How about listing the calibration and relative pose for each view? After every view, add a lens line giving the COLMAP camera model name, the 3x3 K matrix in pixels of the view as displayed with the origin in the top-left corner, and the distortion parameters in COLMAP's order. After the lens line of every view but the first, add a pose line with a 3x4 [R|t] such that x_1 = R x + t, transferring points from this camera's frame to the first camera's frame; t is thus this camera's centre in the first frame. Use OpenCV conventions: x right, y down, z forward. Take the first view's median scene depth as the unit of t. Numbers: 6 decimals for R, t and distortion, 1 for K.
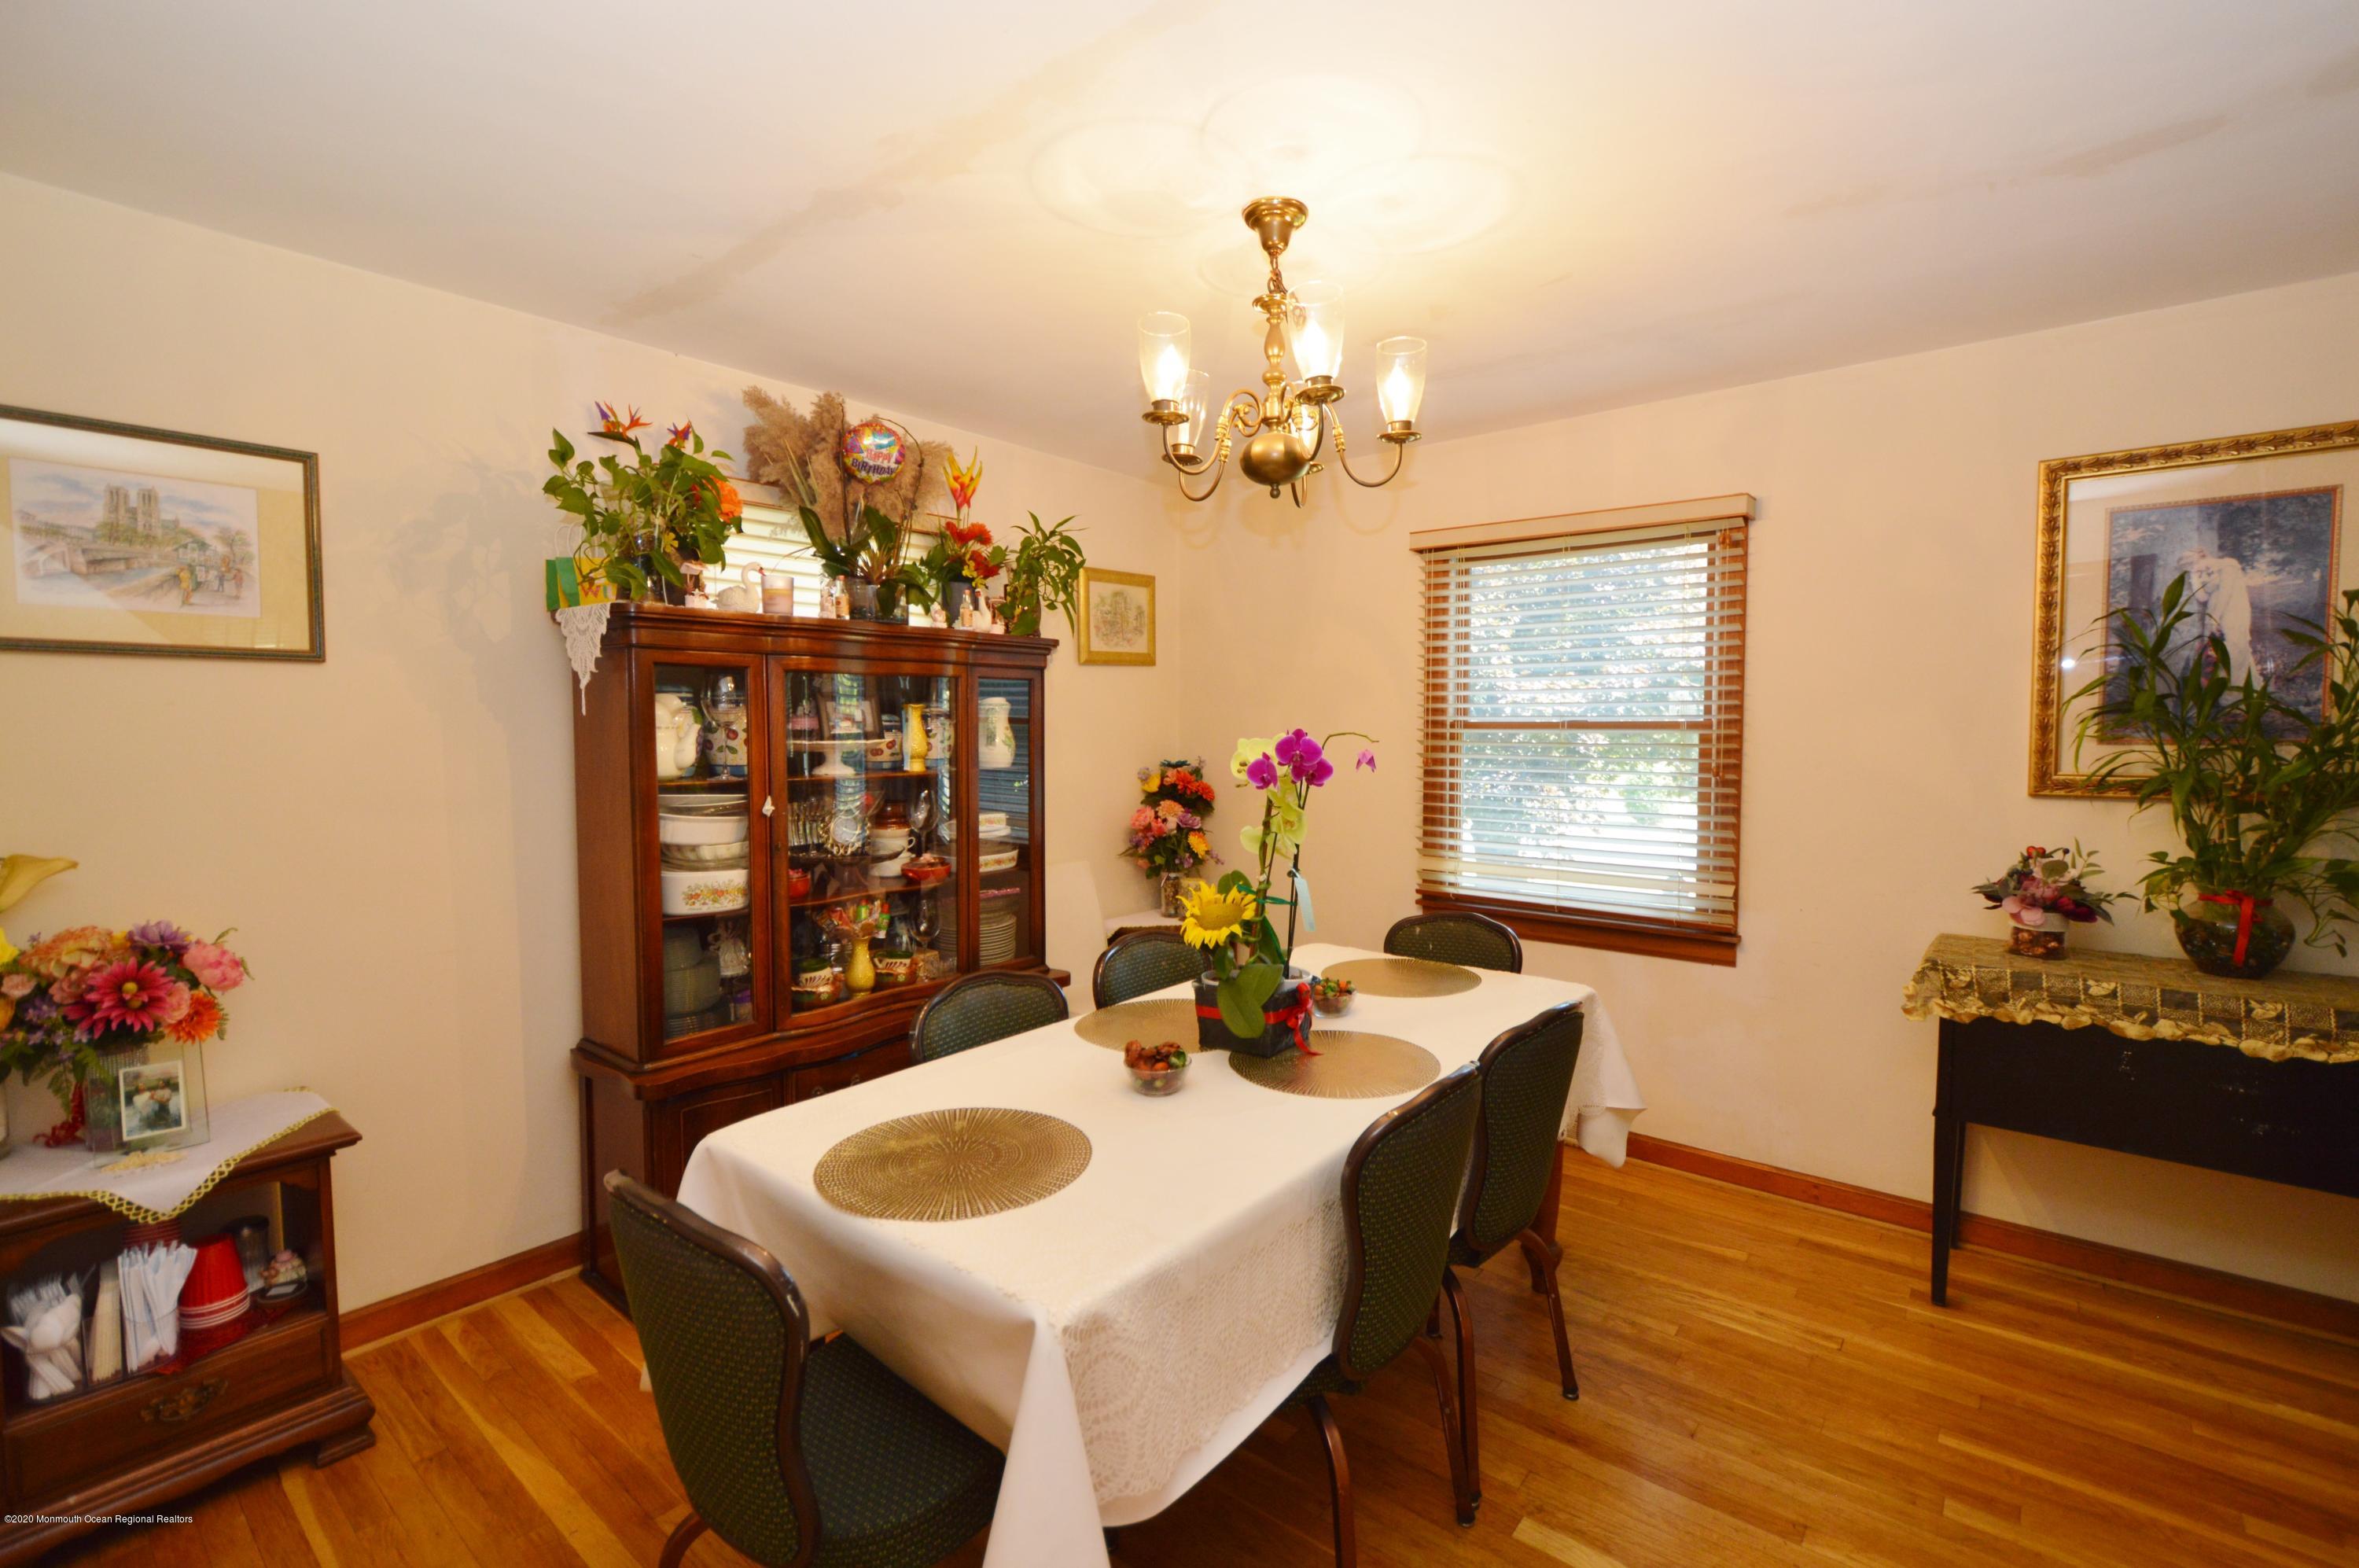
lens RADIAL K [[1060.1, 0, 1195.8], [0, 1060.1, 791.4], [0, 0, 1]] dist [0.011263, -0.008605]
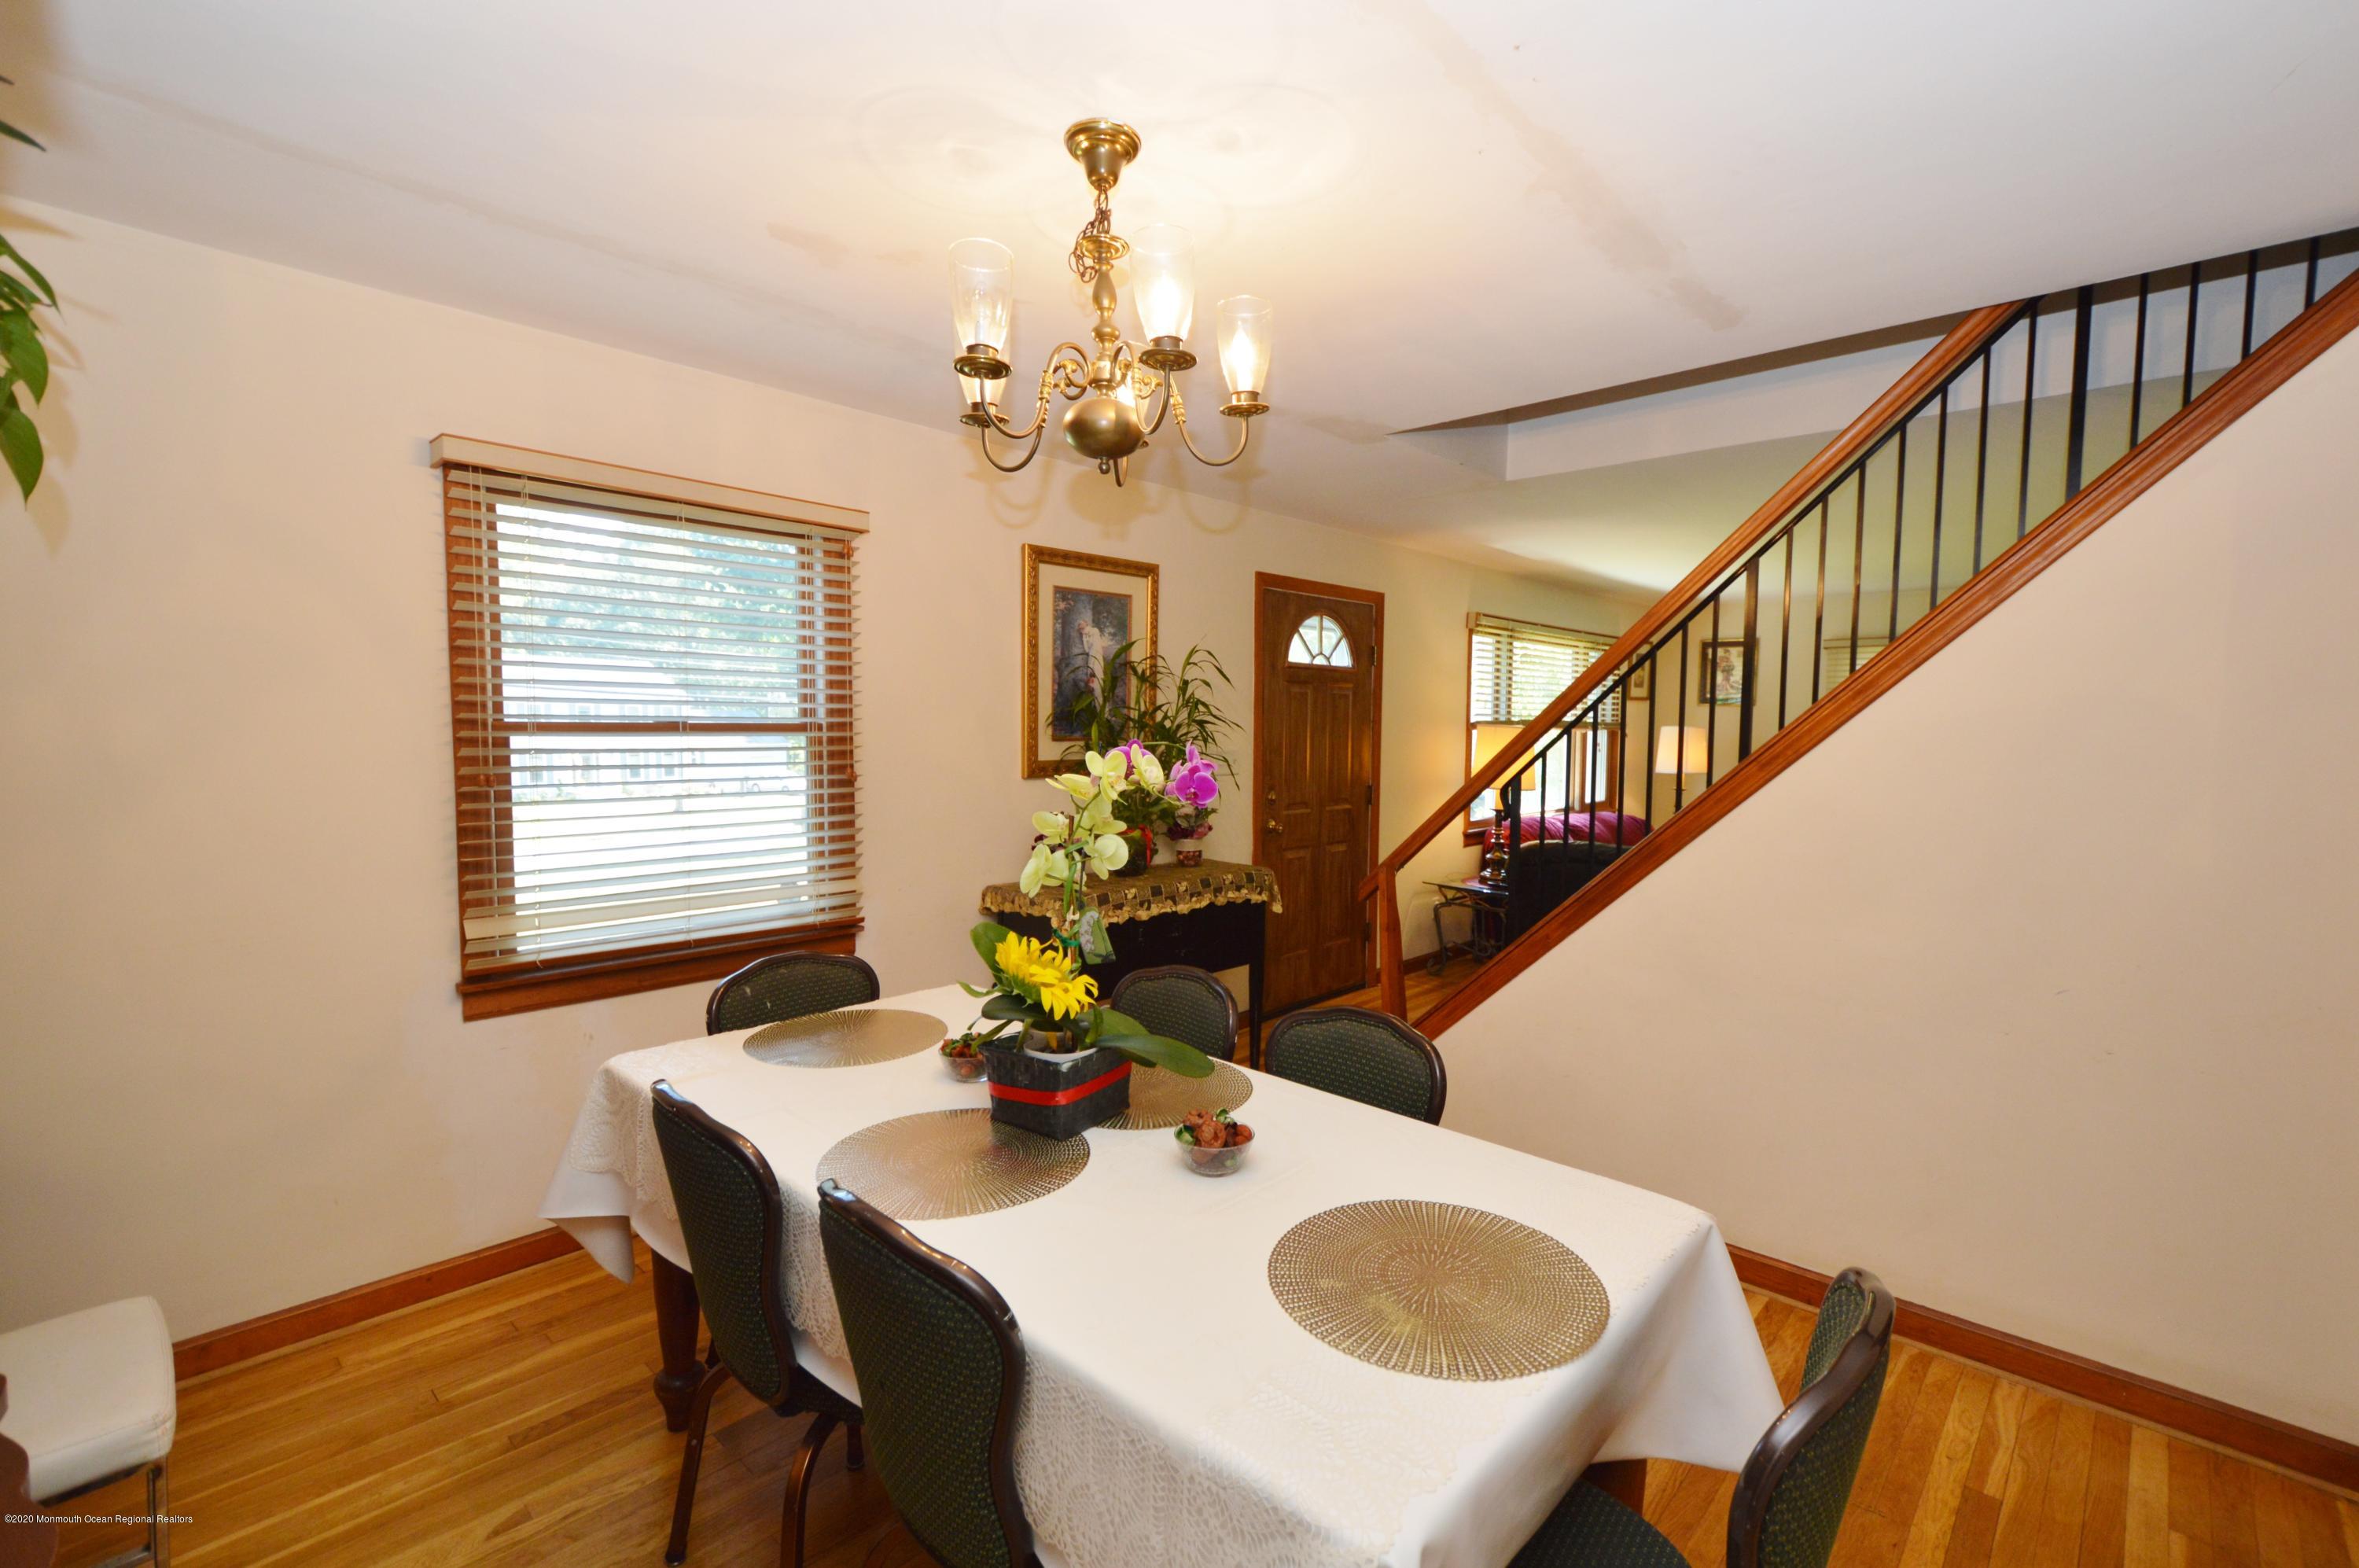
lens RADIAL K [[1056.8, 0, 1240.6], [0, 1056.8, 796.1], [0, 0, 1]] dist [0.014464, 0.000018]
pose [[0.024769, -0.068928, 0.997314, -0.732874], [0.055032, 0.996201, 0.067484, -0.060607], [-0.998177, 0.053212, 0.028468, 0.799580]]
